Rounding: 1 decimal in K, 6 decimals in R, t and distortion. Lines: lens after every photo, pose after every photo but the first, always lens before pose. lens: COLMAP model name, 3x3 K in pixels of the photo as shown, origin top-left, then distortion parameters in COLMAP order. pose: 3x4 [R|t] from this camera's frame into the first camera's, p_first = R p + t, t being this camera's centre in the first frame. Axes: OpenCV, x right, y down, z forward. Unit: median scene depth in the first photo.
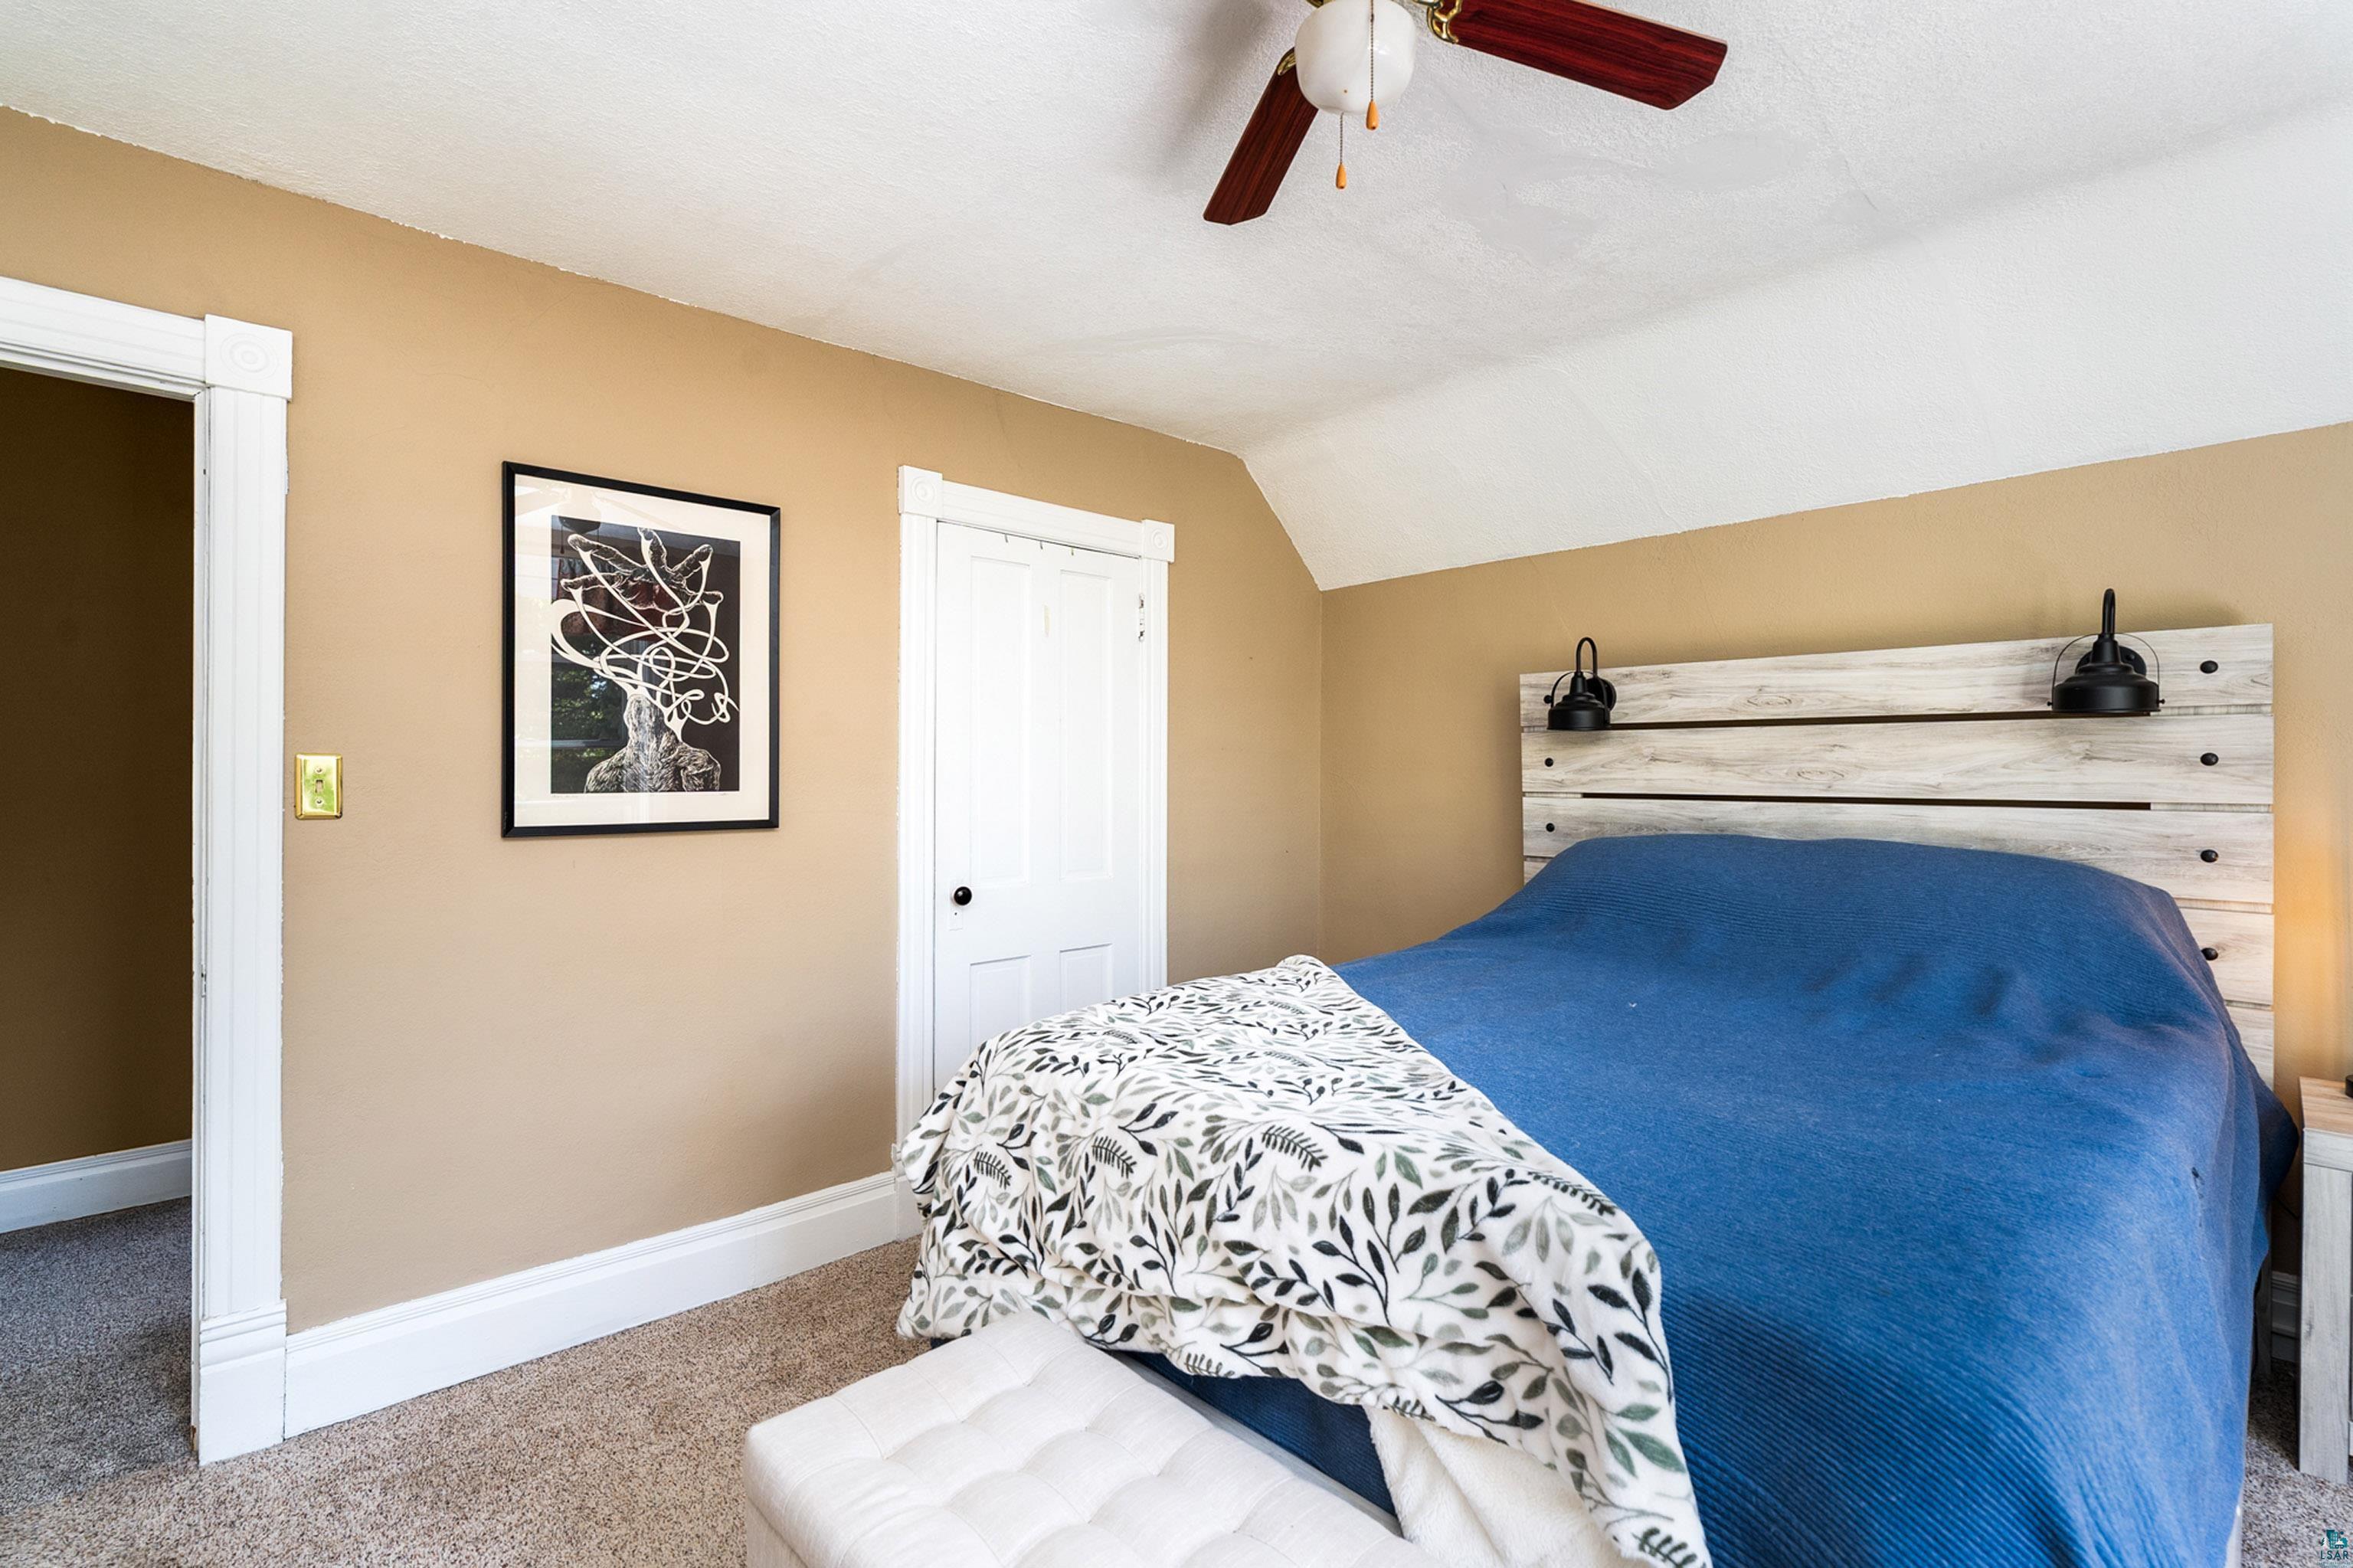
lens RADIAL K [[1074.2, 0, 1177.9], [0, 1074.2, 770.3], [0, 0, 1]] dist [-0.003085, 0.001085]
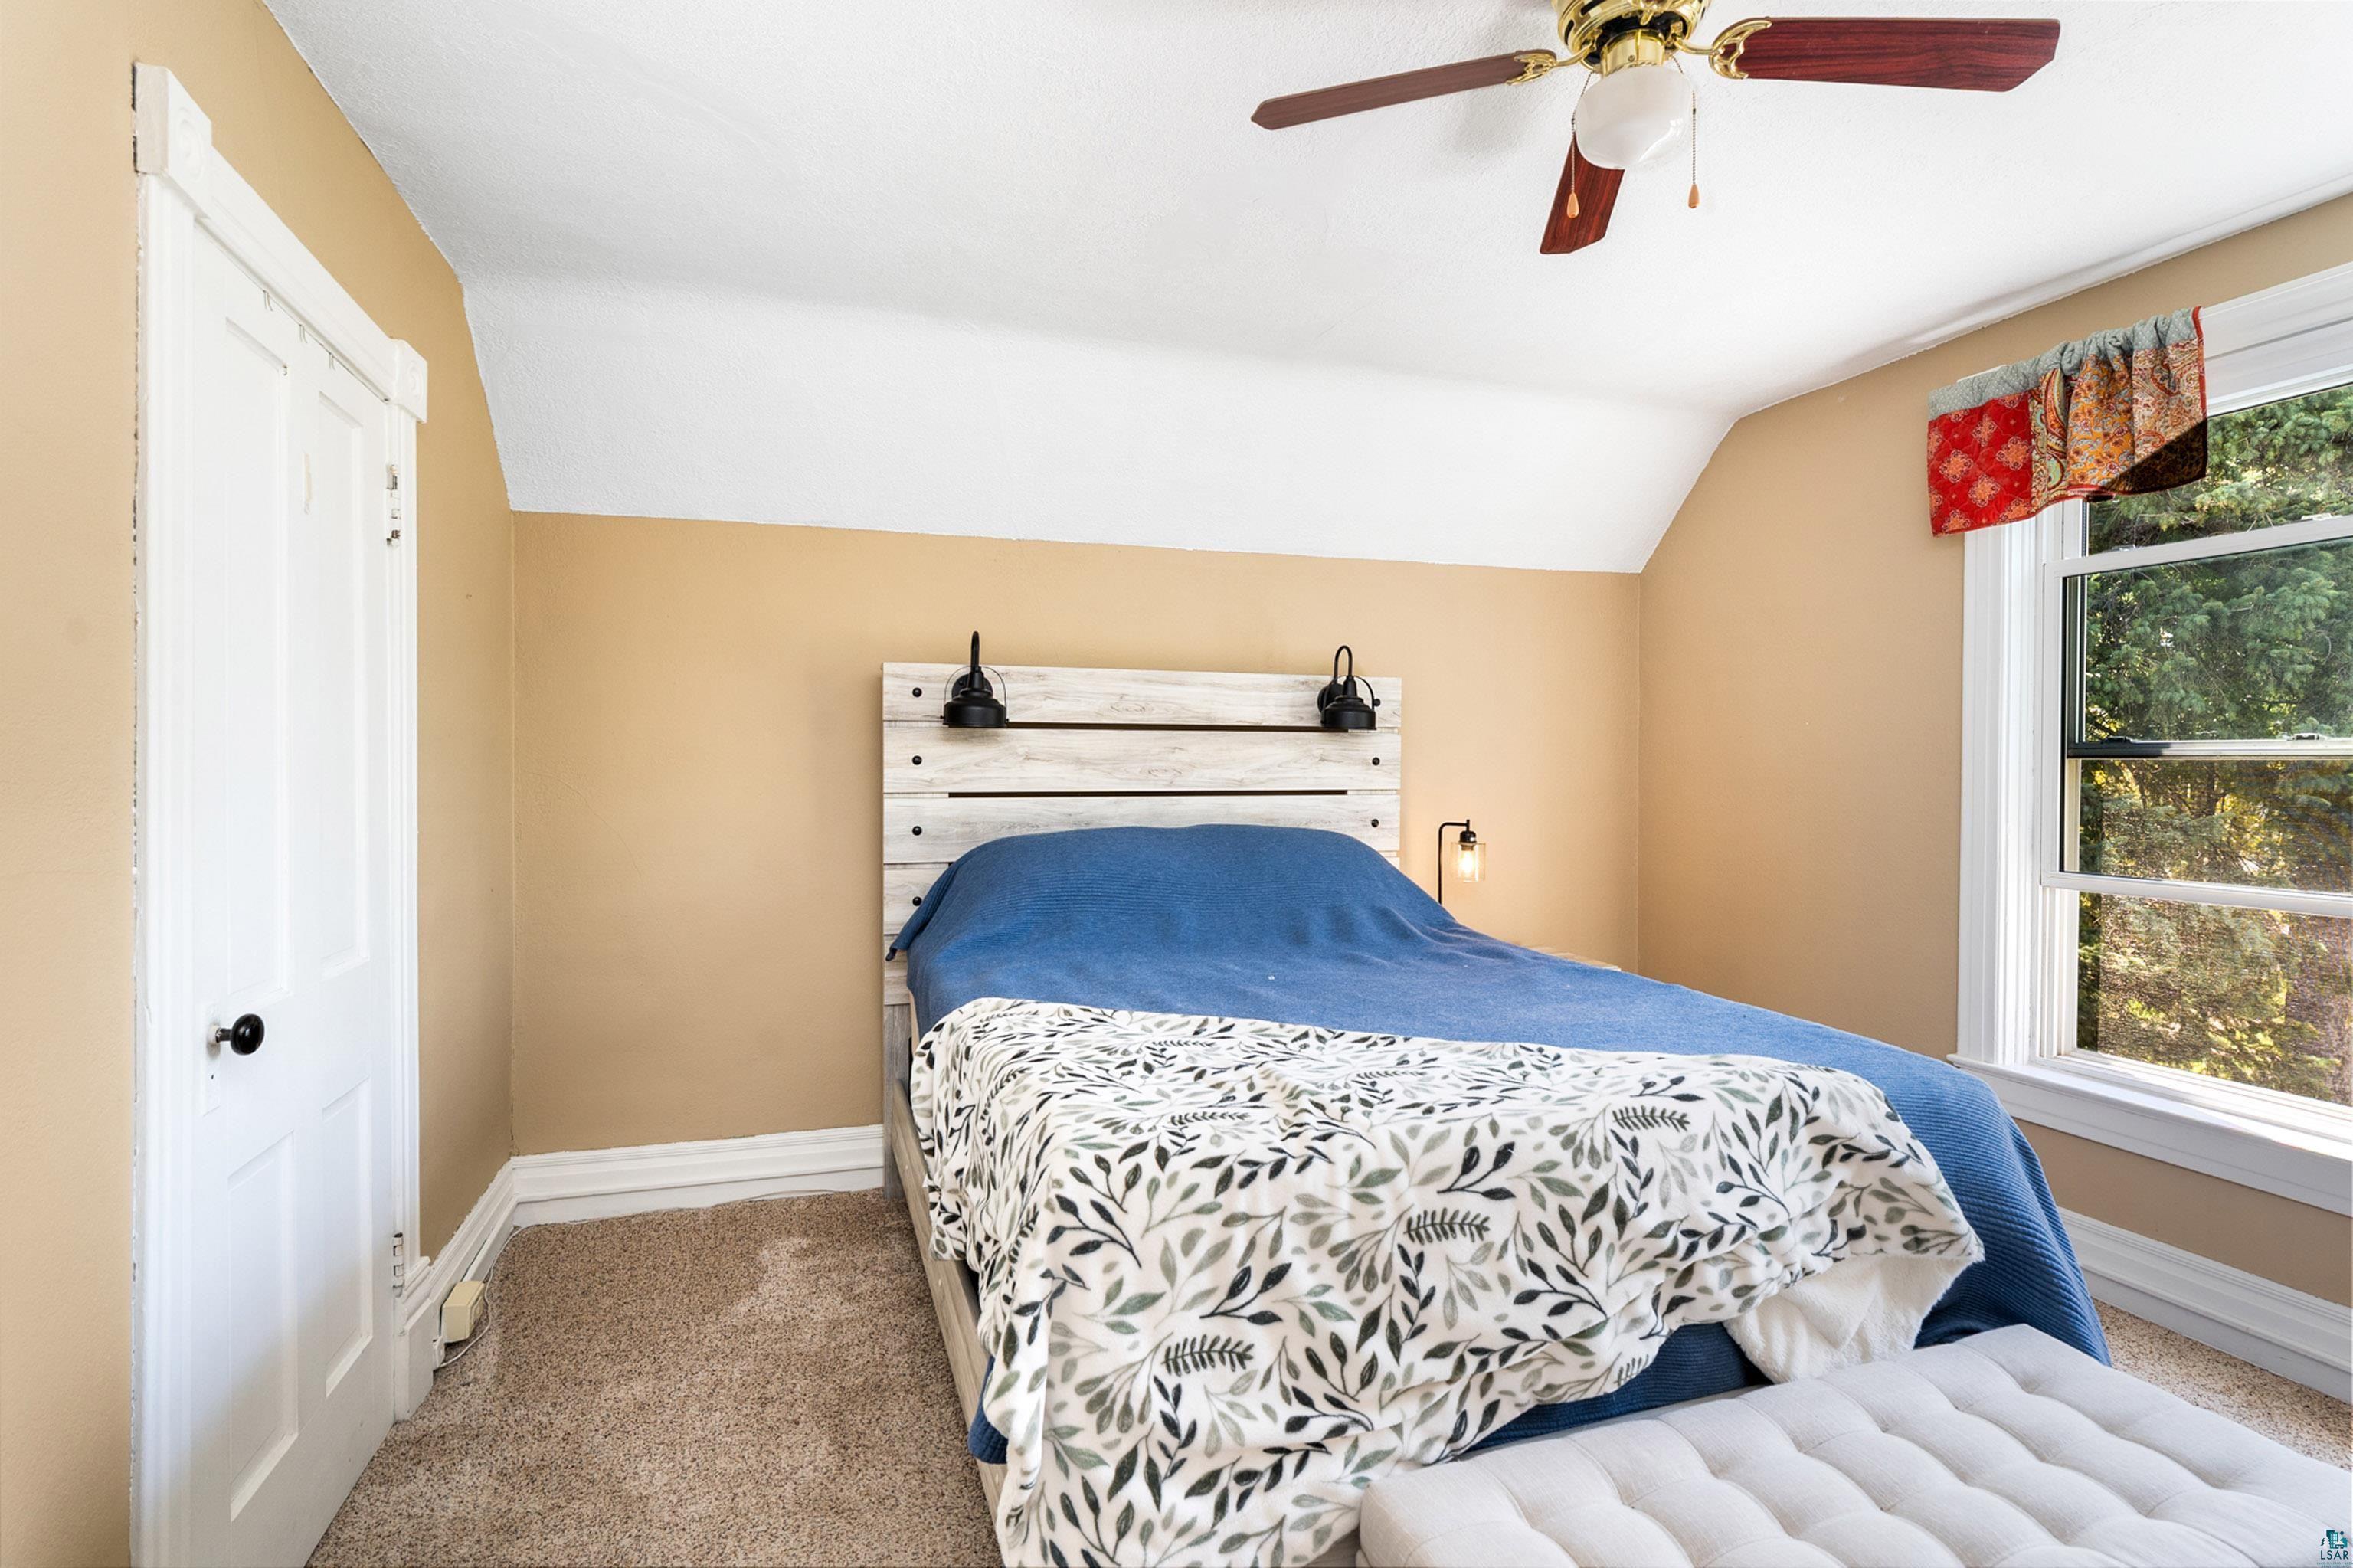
lens RADIAL K [[1128.2, 0, 1184.0], [0, 1128.2, 779.6], [0, 0, 1]] dist [-0.002679, 0.000033]
pose [[0.410725, -0.008347, 0.911721, -0.712215], [0.001960, 0.999964, 0.008272, 0.002531], [-0.911757, -0.001611, 0.410727, 0.625668]]
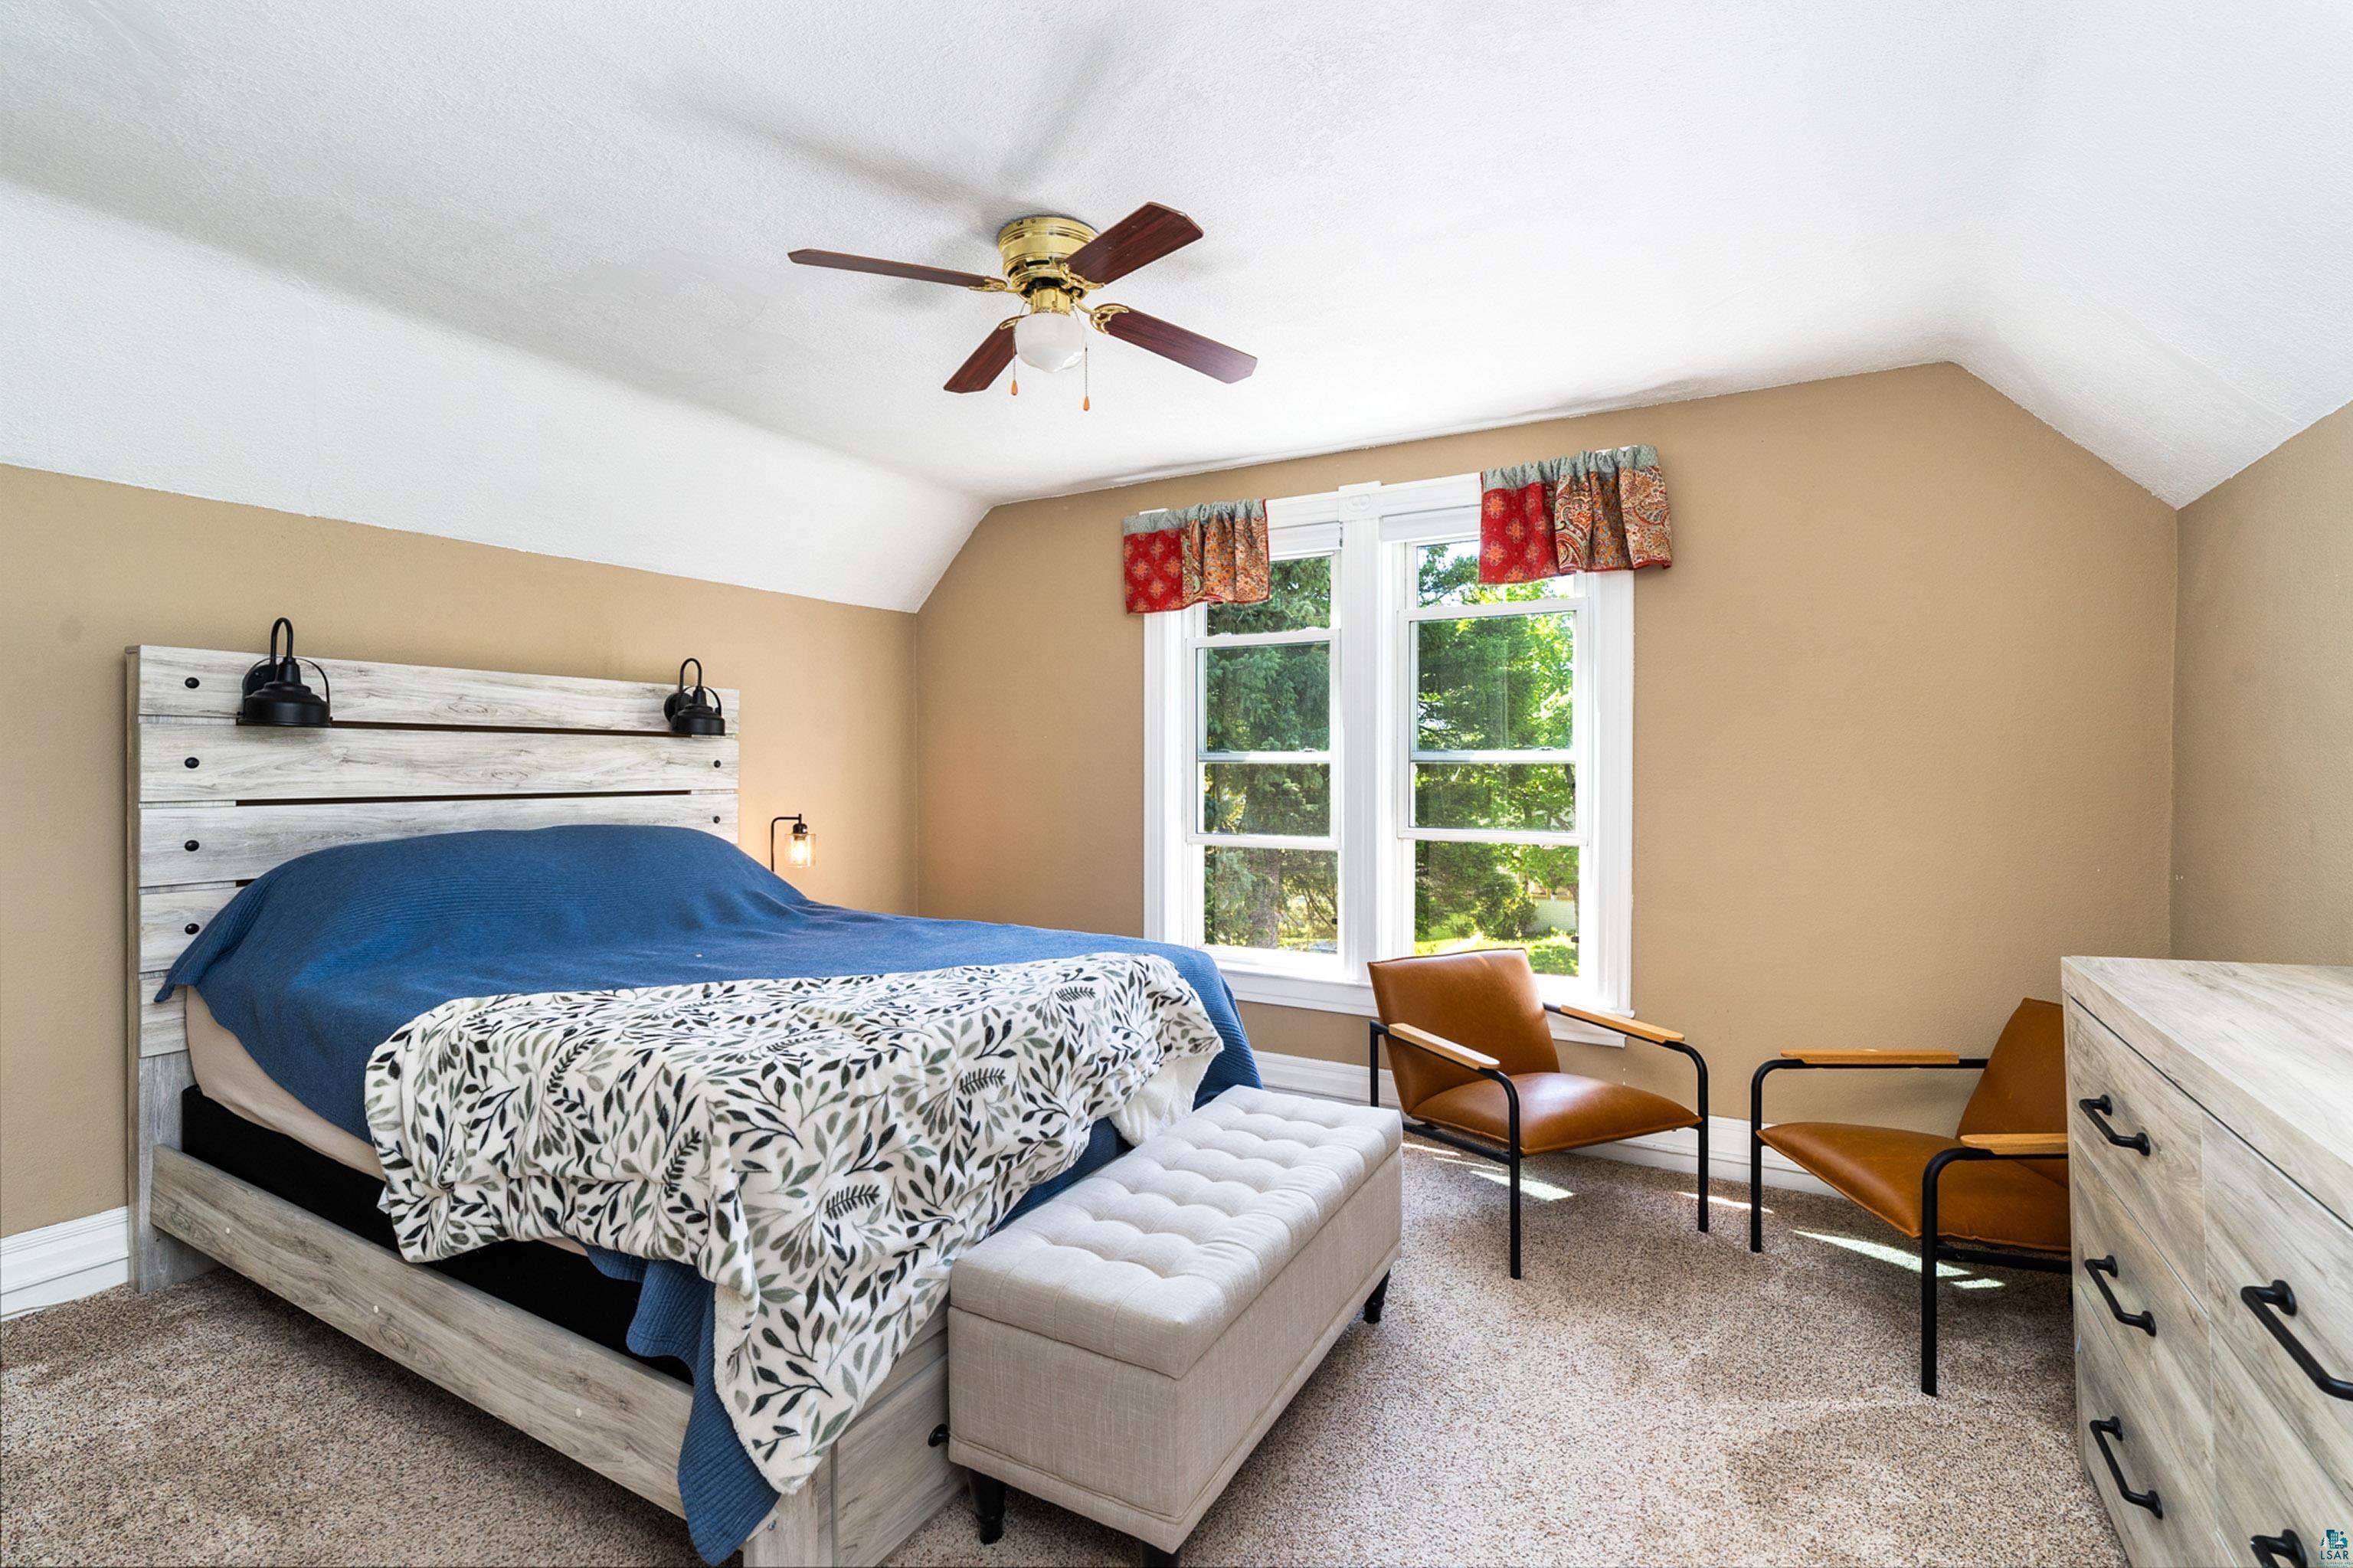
lens RADIAL K [[1053.8, 0, 1175.0], [0, 1053.8, 780.0], [0, 0, 1]] dist [-0.002732, 0.000058]
pose [[-0.297619, -0.008422, 0.954647, -0.964513], [0.006605, 0.999919, 0.010880, 0.002345], [-0.954662, 0.009544, -0.297540, 0.866494]]
